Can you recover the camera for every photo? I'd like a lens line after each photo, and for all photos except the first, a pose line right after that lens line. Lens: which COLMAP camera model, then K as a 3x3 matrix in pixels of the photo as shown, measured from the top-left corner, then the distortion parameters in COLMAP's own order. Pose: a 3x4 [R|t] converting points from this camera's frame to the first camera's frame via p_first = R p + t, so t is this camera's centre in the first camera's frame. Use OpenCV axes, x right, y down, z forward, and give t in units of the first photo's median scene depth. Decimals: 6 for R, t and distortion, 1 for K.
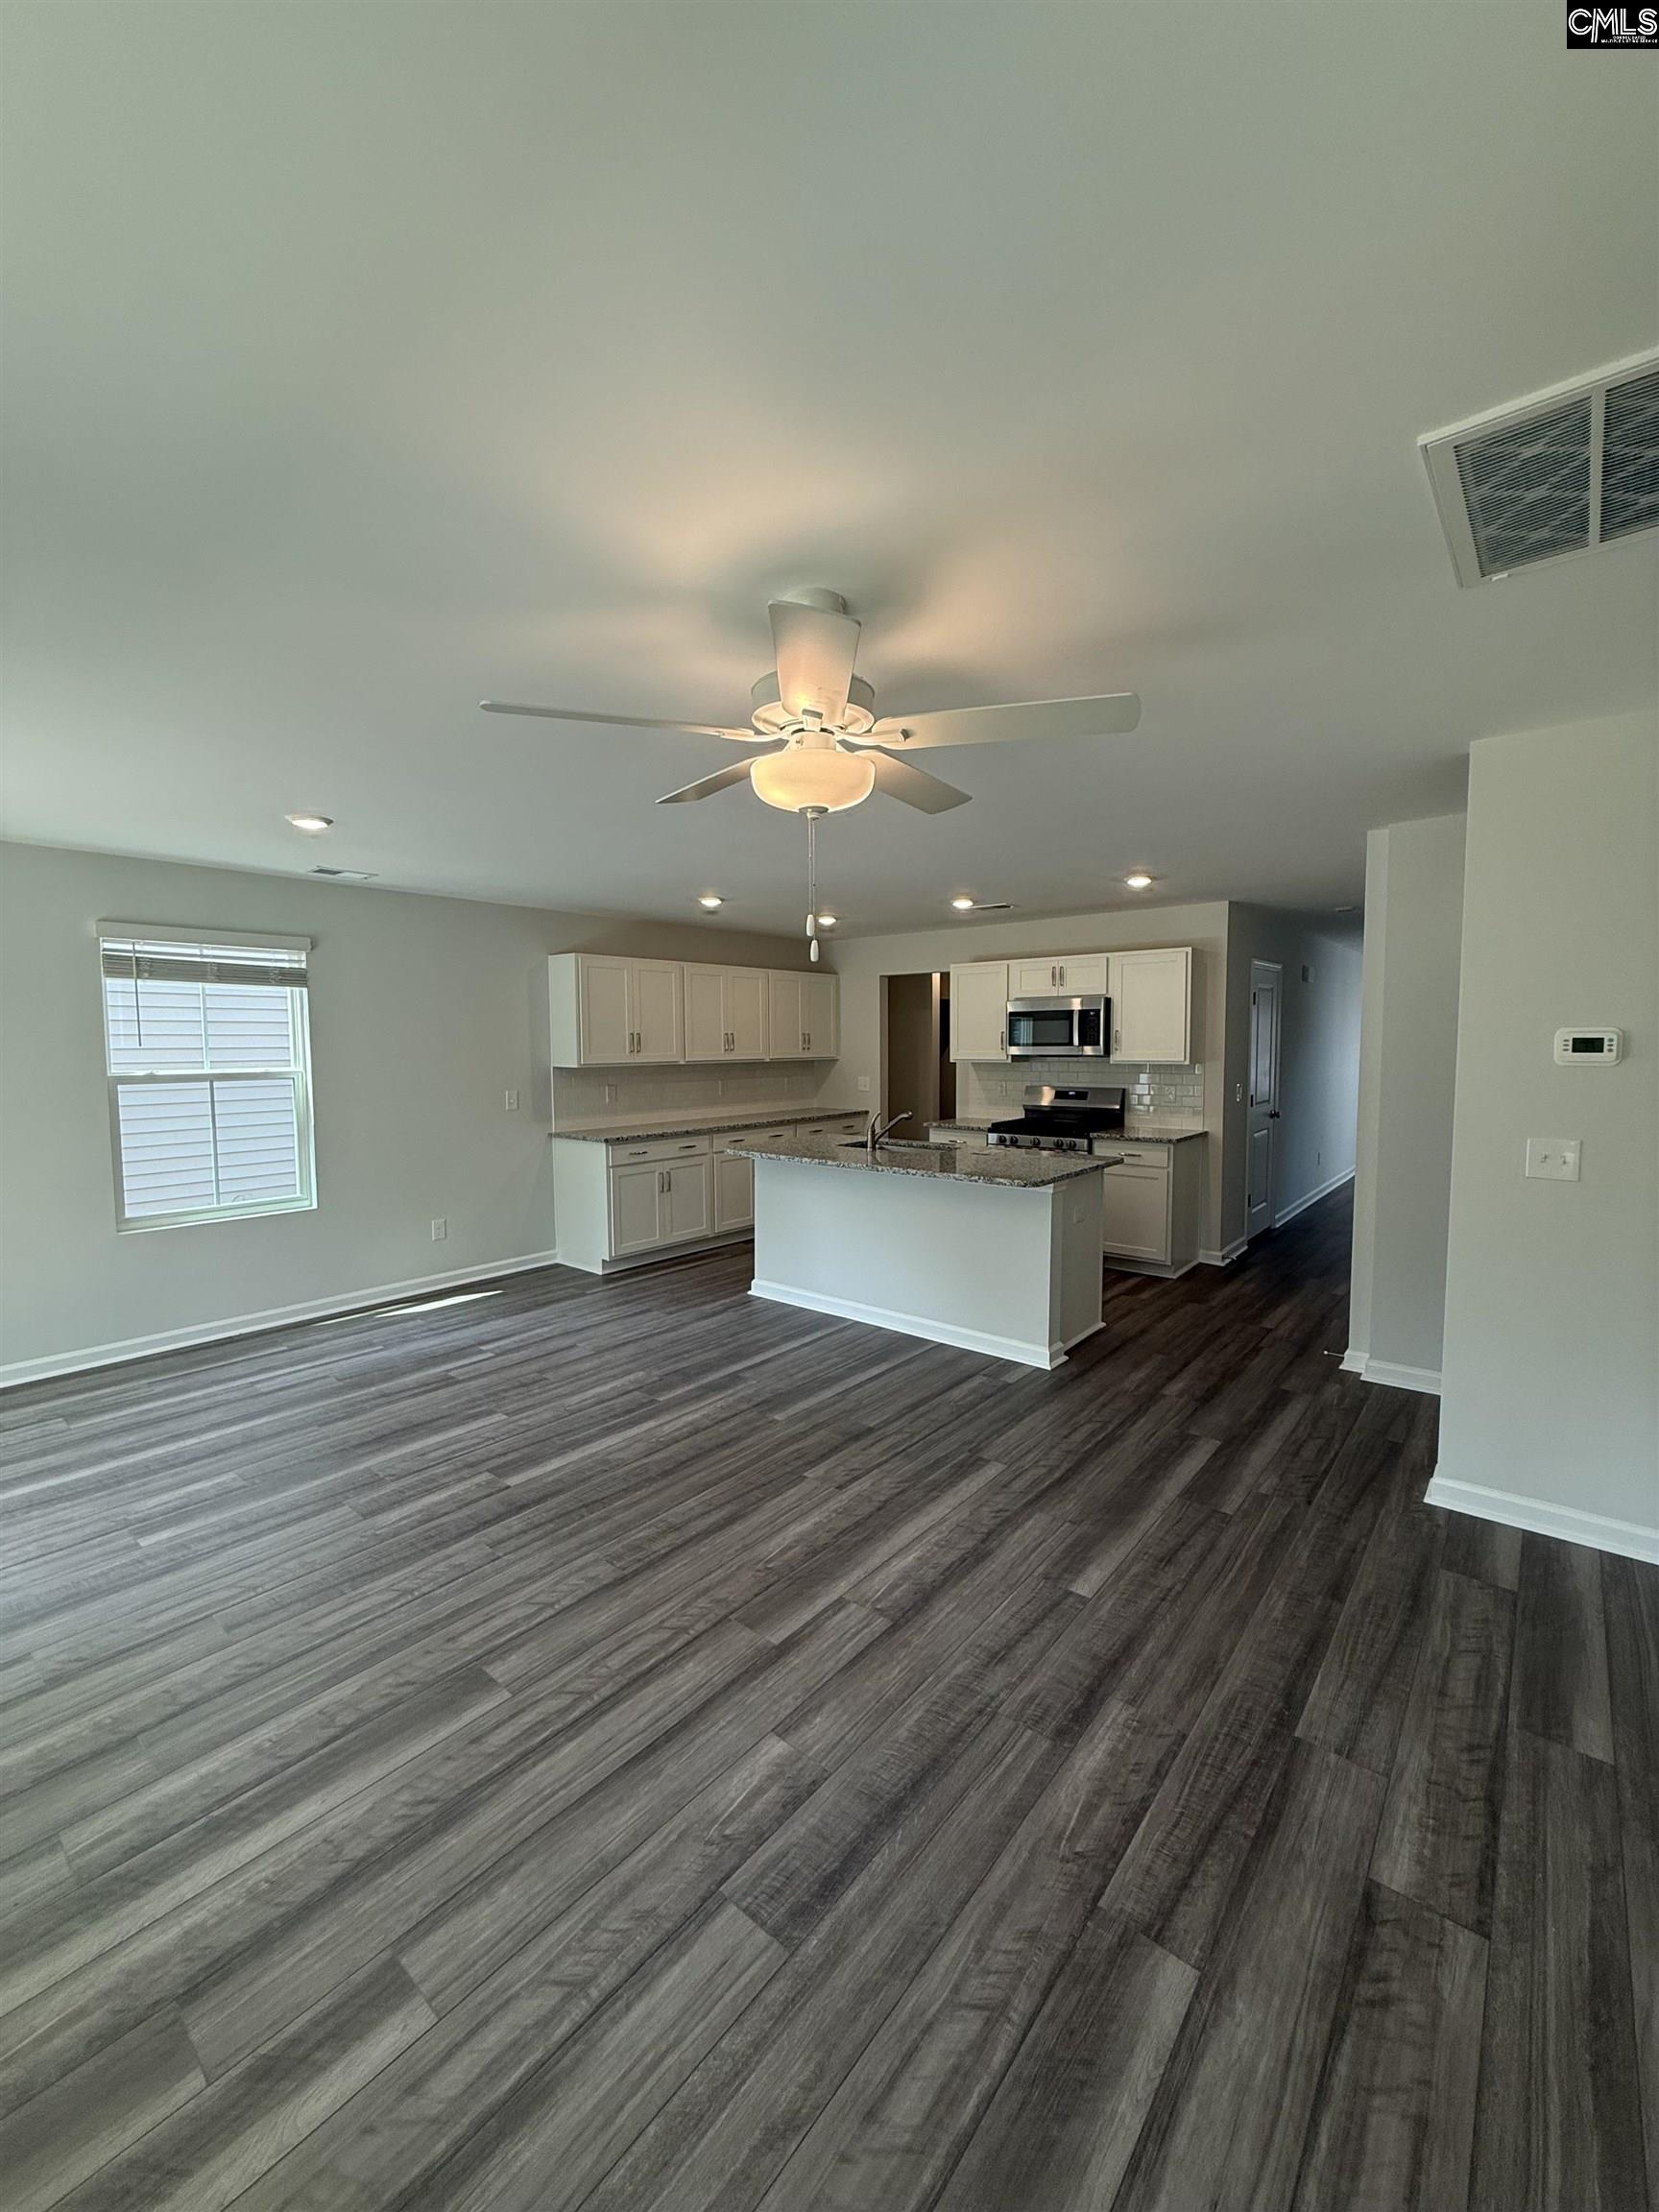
lens RADIAL K [[878.2, 0, 827.8], [0, 878.2, 1105.6], [0, 0, 1]] dist [-0.001824, 0.000155]
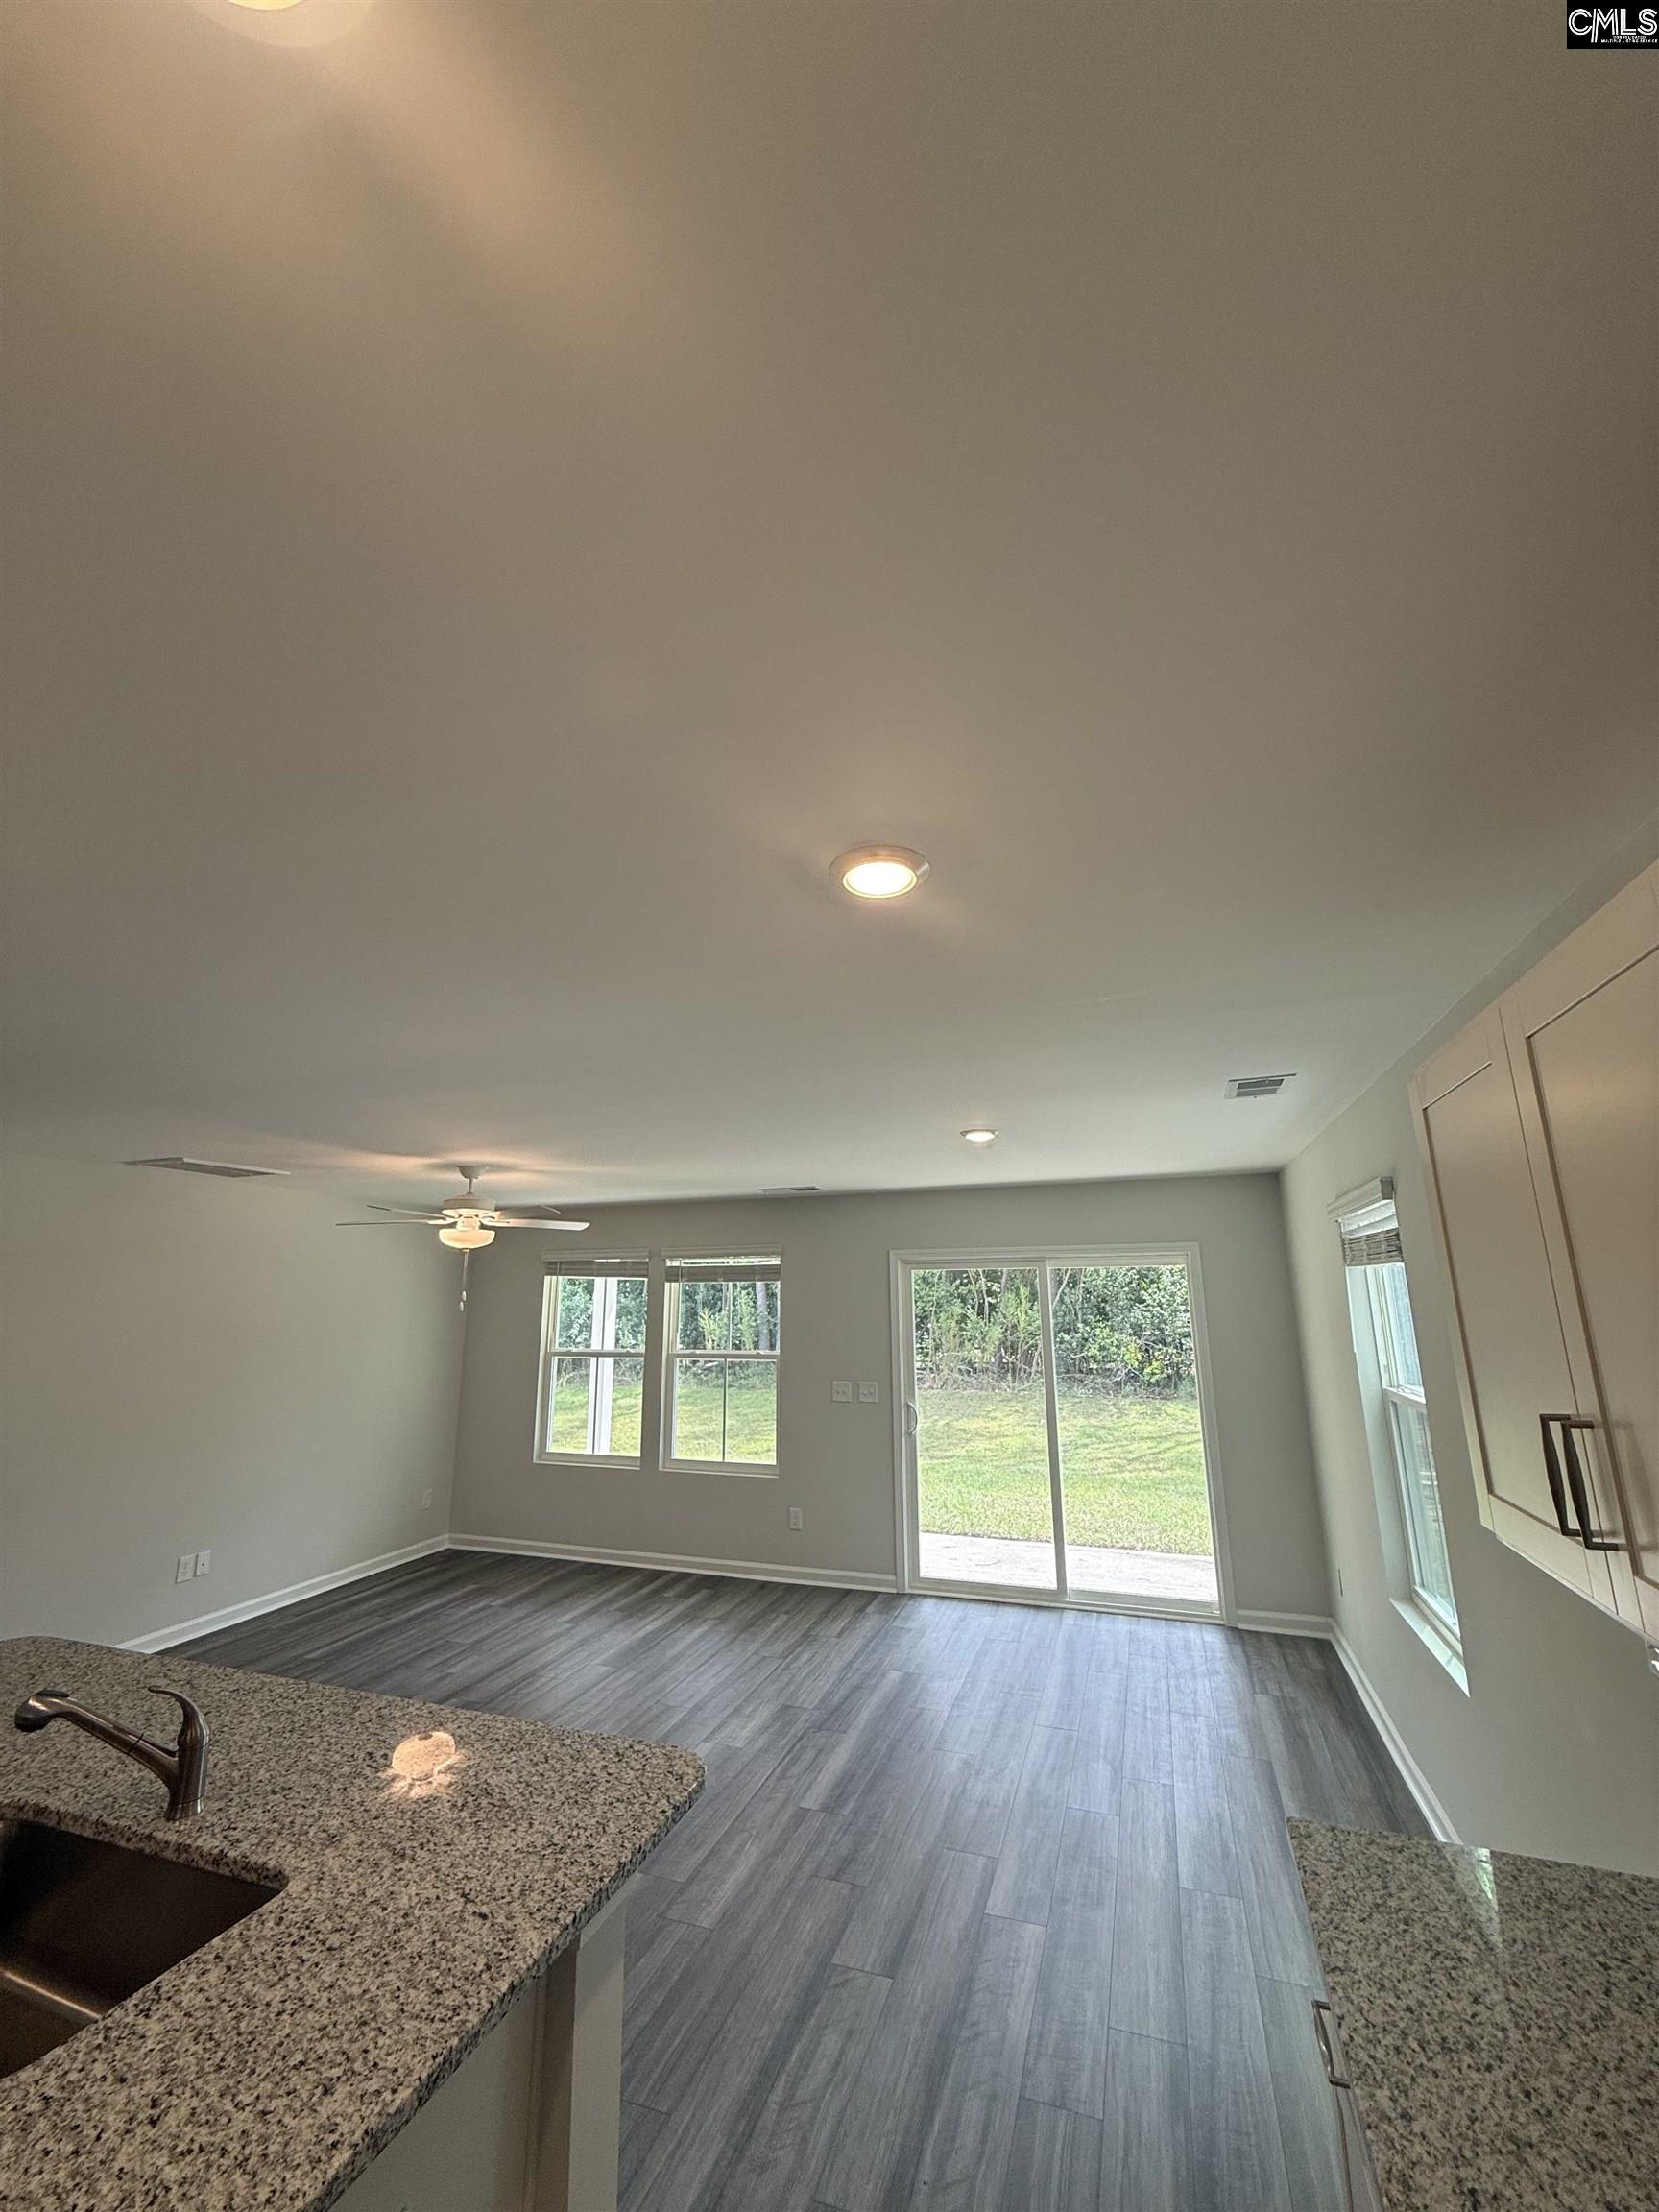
lens RADIAL K [[878.2, 0, 830.3], [0, 878.2, 1096.6], [0, 0, 1]] dist [-0.001824, 0.000155]
pose [[-0.937239, -0.064338, -0.342700, -0.033103], [-0.009096, 0.987007, -0.160423, -0.119139], [0.348568, -0.147237, -0.925647, 1.174170]]
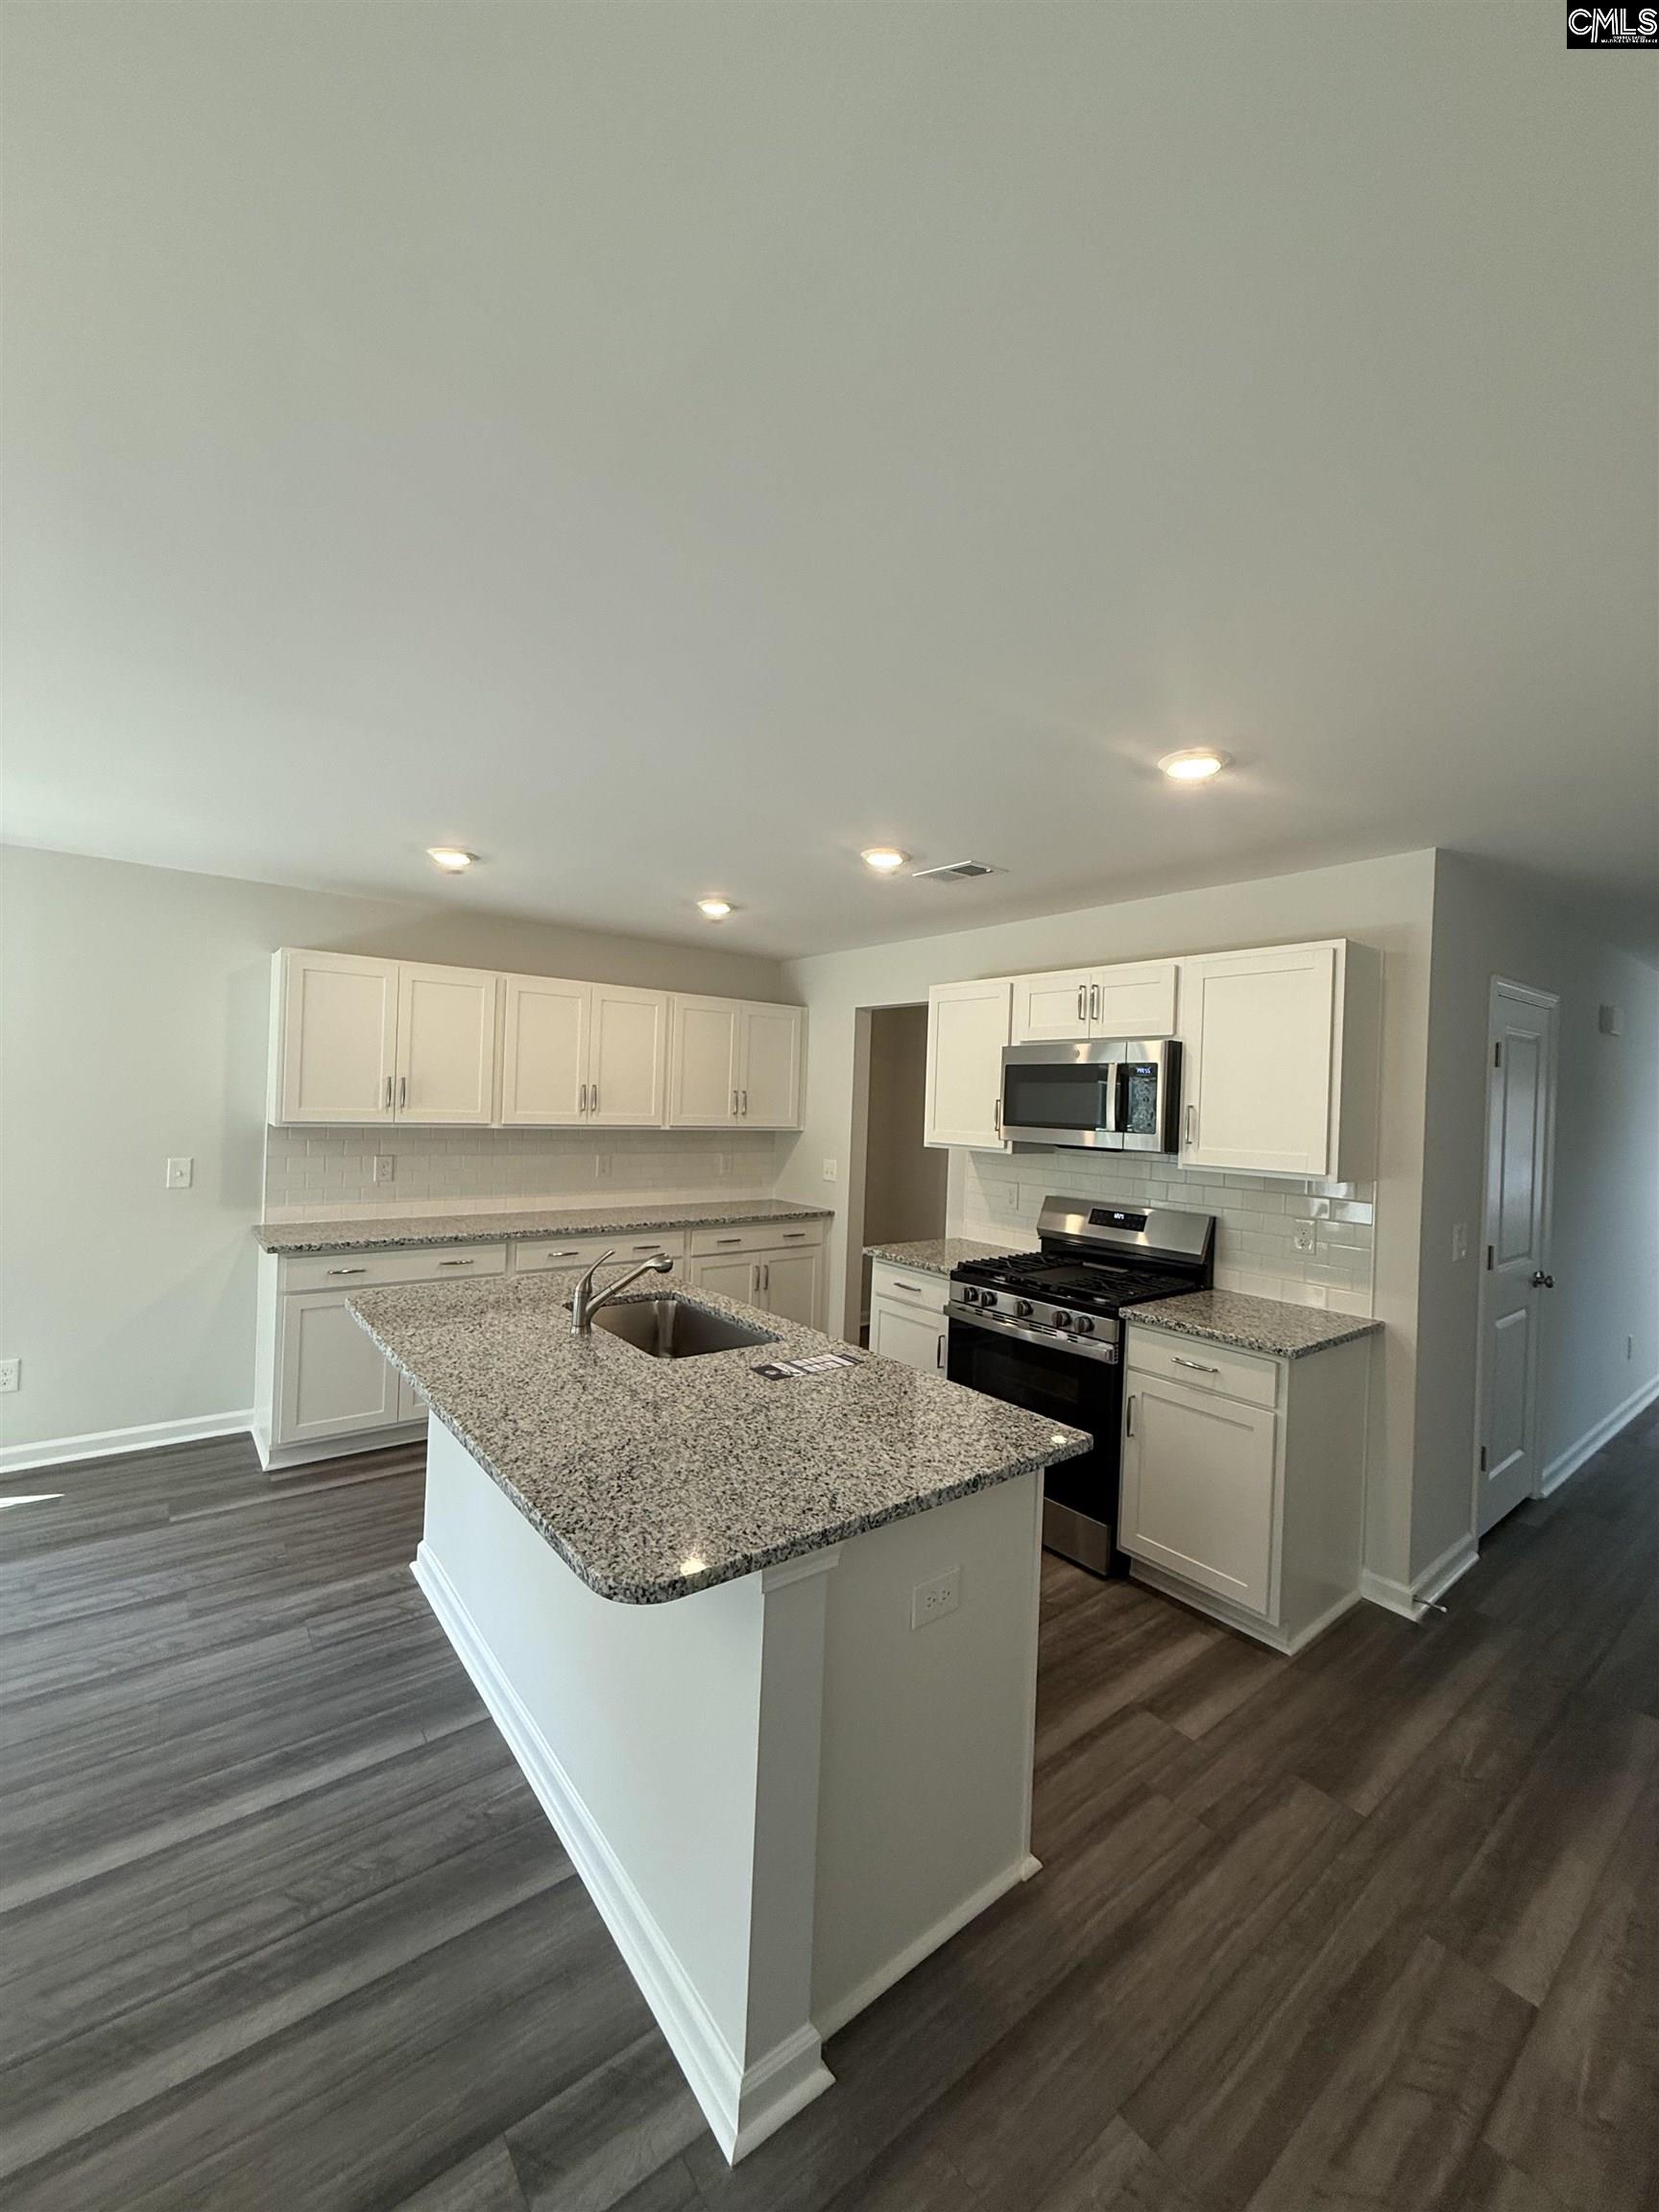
lens RADIAL K [[878.2, 0, 831.0], [0, 878.2, 1101.2], [0, 0, 1]] dist [-0.001824, 0.000155]
pose [[0.977349, 0.043421, -0.207132, 0.234087], [-0.058571, 0.995993, -0.067578, -0.042255], [0.203368, 0.078179, 0.975976, 0.465402]]
